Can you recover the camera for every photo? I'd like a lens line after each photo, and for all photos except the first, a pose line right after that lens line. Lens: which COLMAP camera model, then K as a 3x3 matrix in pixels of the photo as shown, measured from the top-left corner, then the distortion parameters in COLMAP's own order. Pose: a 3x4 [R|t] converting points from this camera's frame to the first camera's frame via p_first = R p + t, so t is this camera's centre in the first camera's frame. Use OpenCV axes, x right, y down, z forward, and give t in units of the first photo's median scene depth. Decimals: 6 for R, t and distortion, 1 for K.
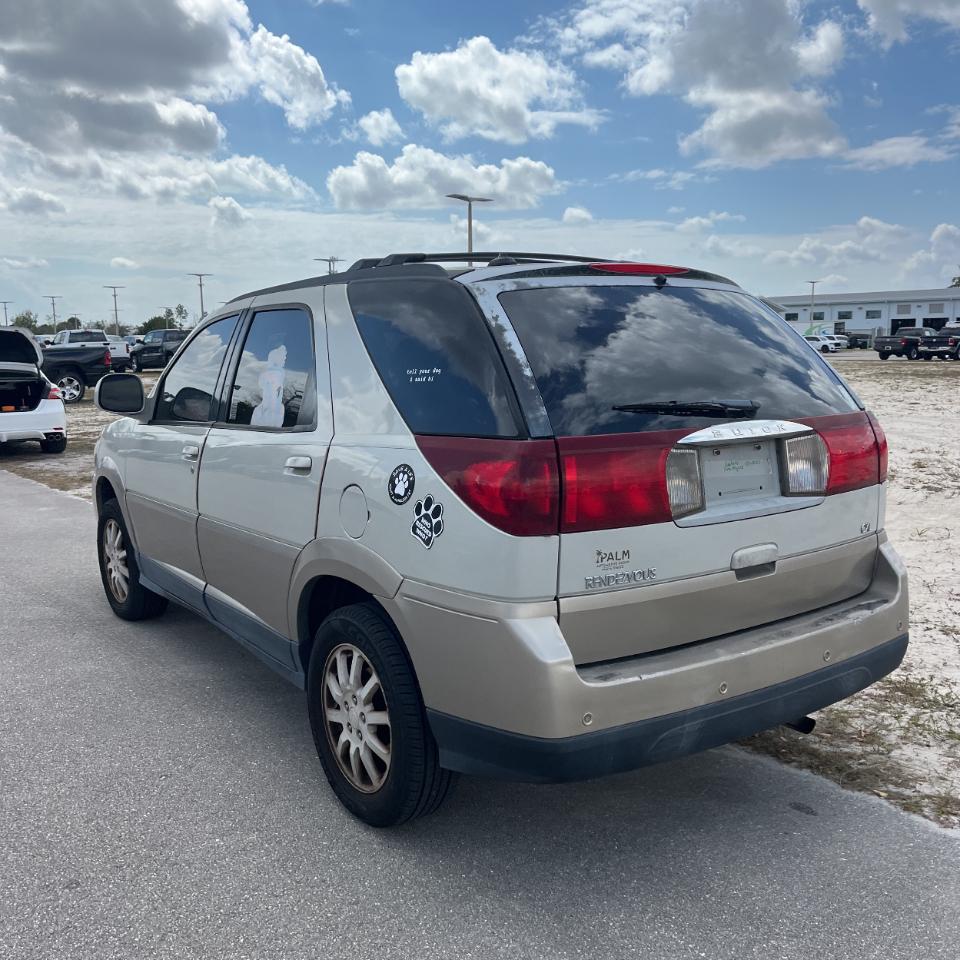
lens RADIAL K [[995.1, 0, 476.2], [0, 995.1, 477.6], [0, 0, 1]] dist [0.024090, 0.000000]
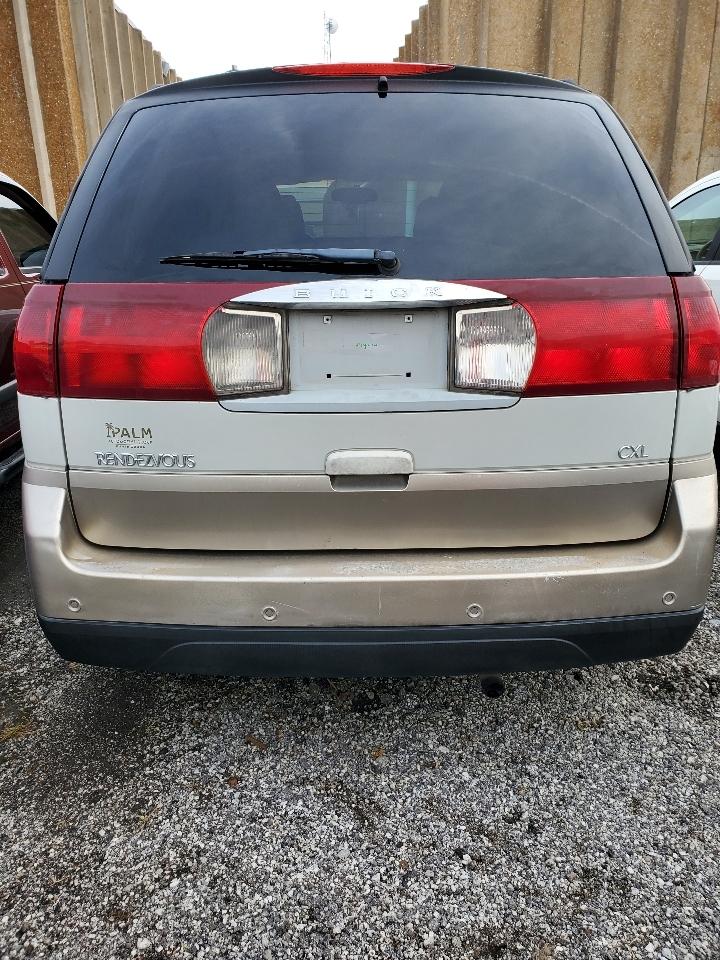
lens RADIAL K [[760.3, 0, 350.7], [0, 760.3, 473.7], [0, 0, 1]] dist [0.039249, -0.028062]
pose [[0.823322, 0.187716, -0.535634, 0.578992], [-0.080780, 0.972872, 0.216781, -0.037665], [0.561797, -0.135212, 0.816151, 0.517786]]
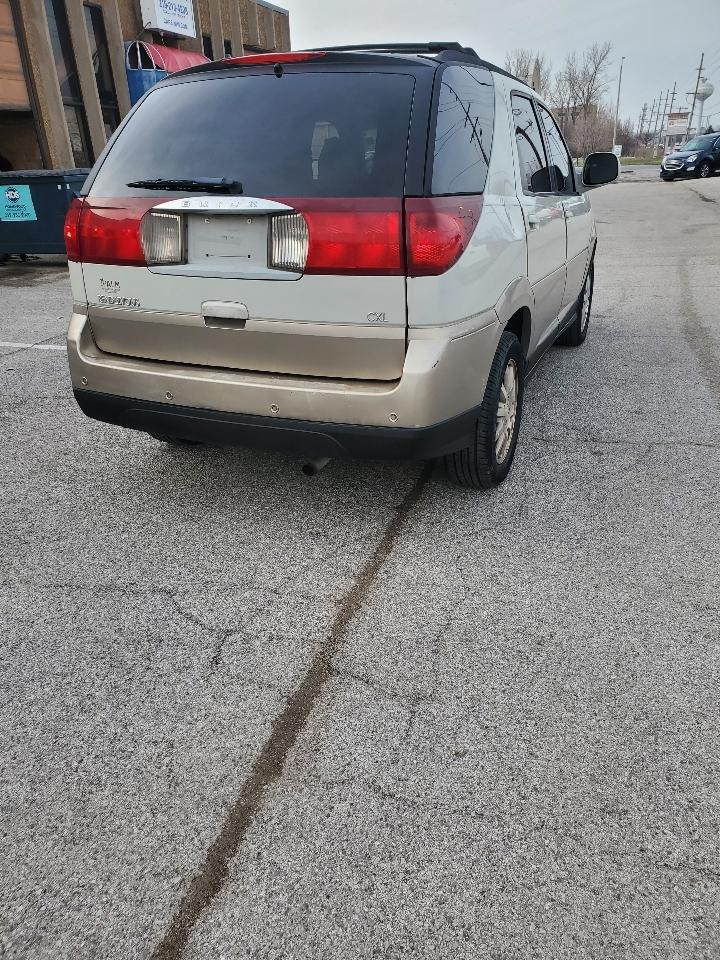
lens RADIAL K [[760.3, 0, 359.9], [0, 760.3, 484.1], [0, 0, 1]] dist [0.039249, -0.028062]
pose [[0.539143, 0.339316, -0.770837, 1.192950], [-0.109827, 0.935760, 0.335098, -0.058357], [0.835023, -0.096007, 0.541774, 0.597797]]
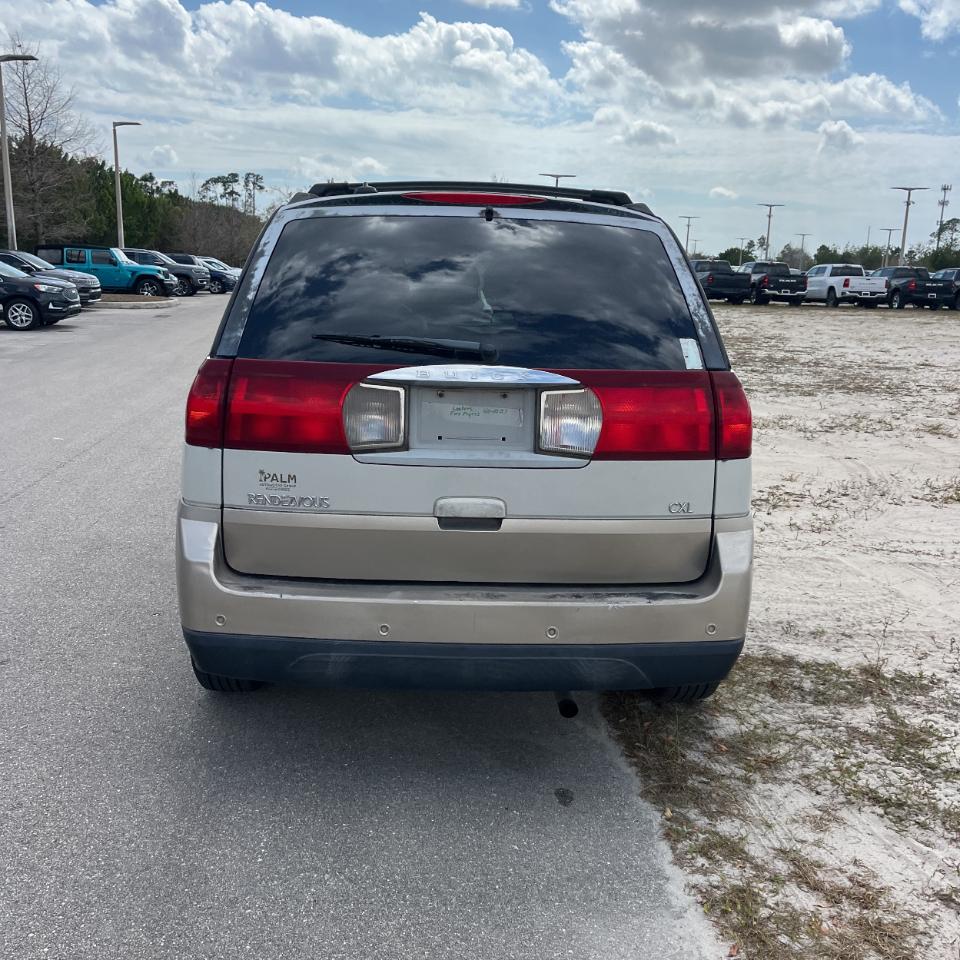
lens RADIAL K [[995.1, 0, 452.5], [0, 995.1, 478.3], [0, 0, 1]] dist [0.024090, 0.000000]
pose [[0.834094, 0.153732, -0.529768, 0.759643], [-0.118107, 0.987880, 0.100716, -0.042490], [0.538831, -0.021437, 0.842141, 0.197815]]
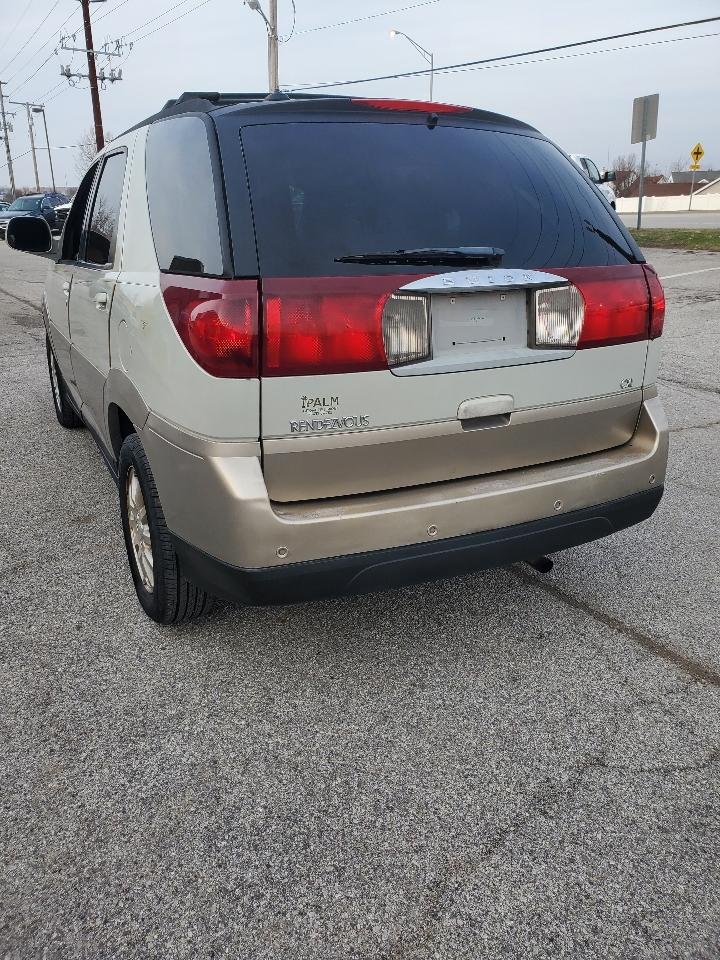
lens RADIAL K [[760.3, 0, 346.7], [0, 760.3, 477.7], [0, 0, 1]] dist [0.039249, -0.028062]
pose [[0.988825, 0.064980, -0.134177, 0.246540], [-0.036731, 0.978455, 0.203167, -0.003352], [0.144488, -0.195968, 0.969907, 0.210712]]
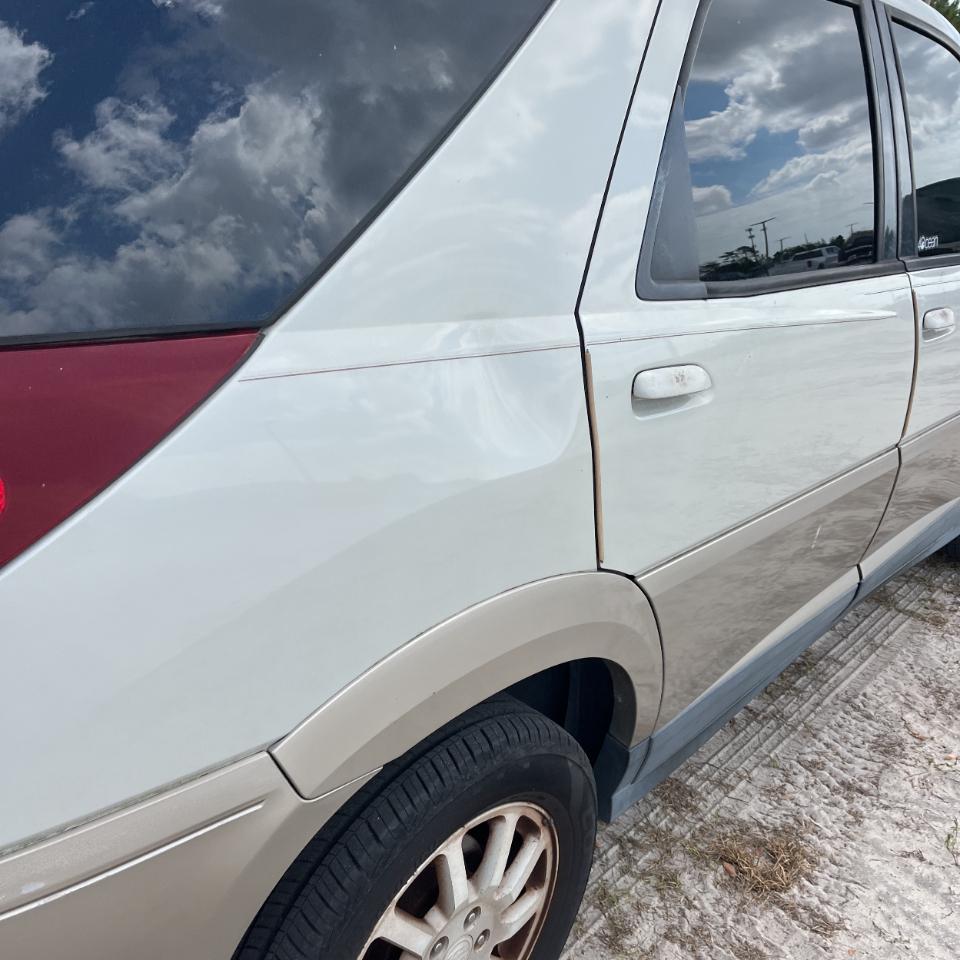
lens RADIAL K [[995.1, 0, 473.3], [0, 995.1, 476.5], [0, 0, 1]] dist [0.024090, 0.000000]
pose [[0.211432, 0.406163, -0.889004, 0.709389], [-0.217608, 0.906299, 0.362310, -0.181823], [0.952861, 0.116850, 0.280005, 1.276753]]
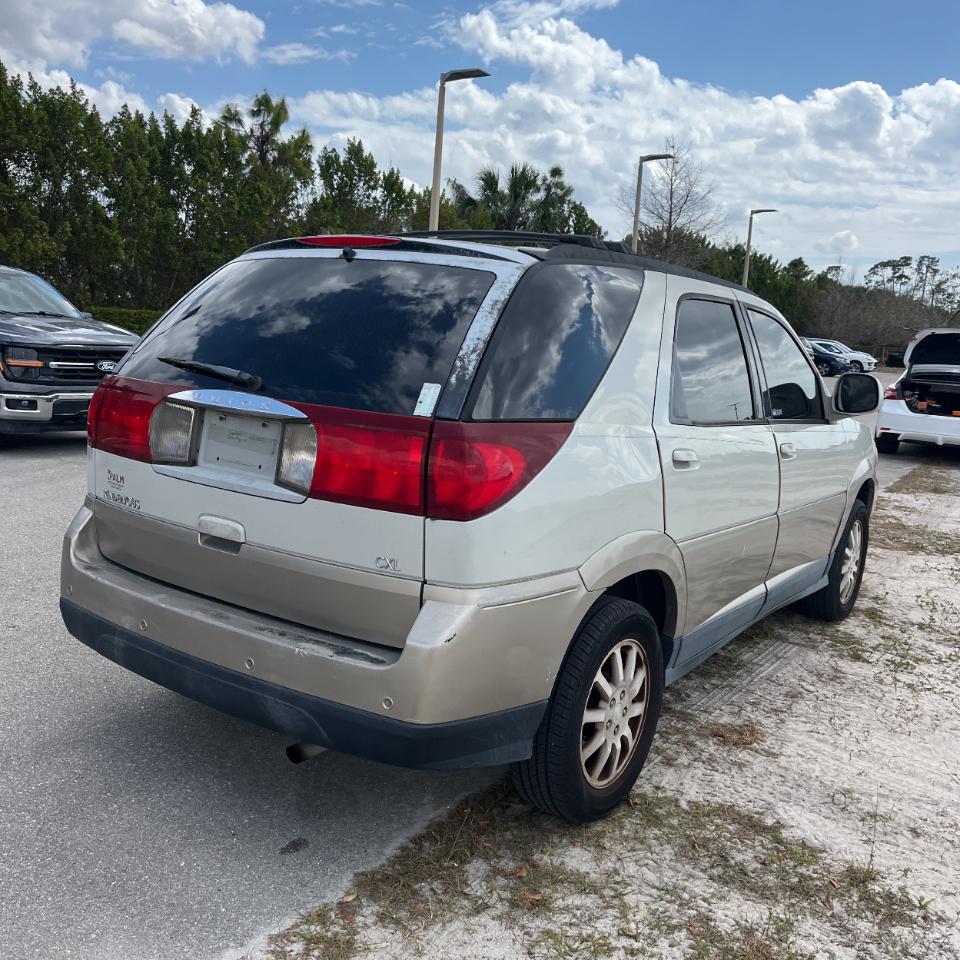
lens RADIAL K [[995.1, 0, 464.1], [0, 995.1, 478.0], [0, 0, 1]] dist [0.024090, 0.000000]
pose [[0.327729, 0.184808, -0.926520, 1.260136], [-0.198284, 0.972295, 0.123801, -0.139069], [0.923730, 0.143141, 0.355293, 0.864900]]
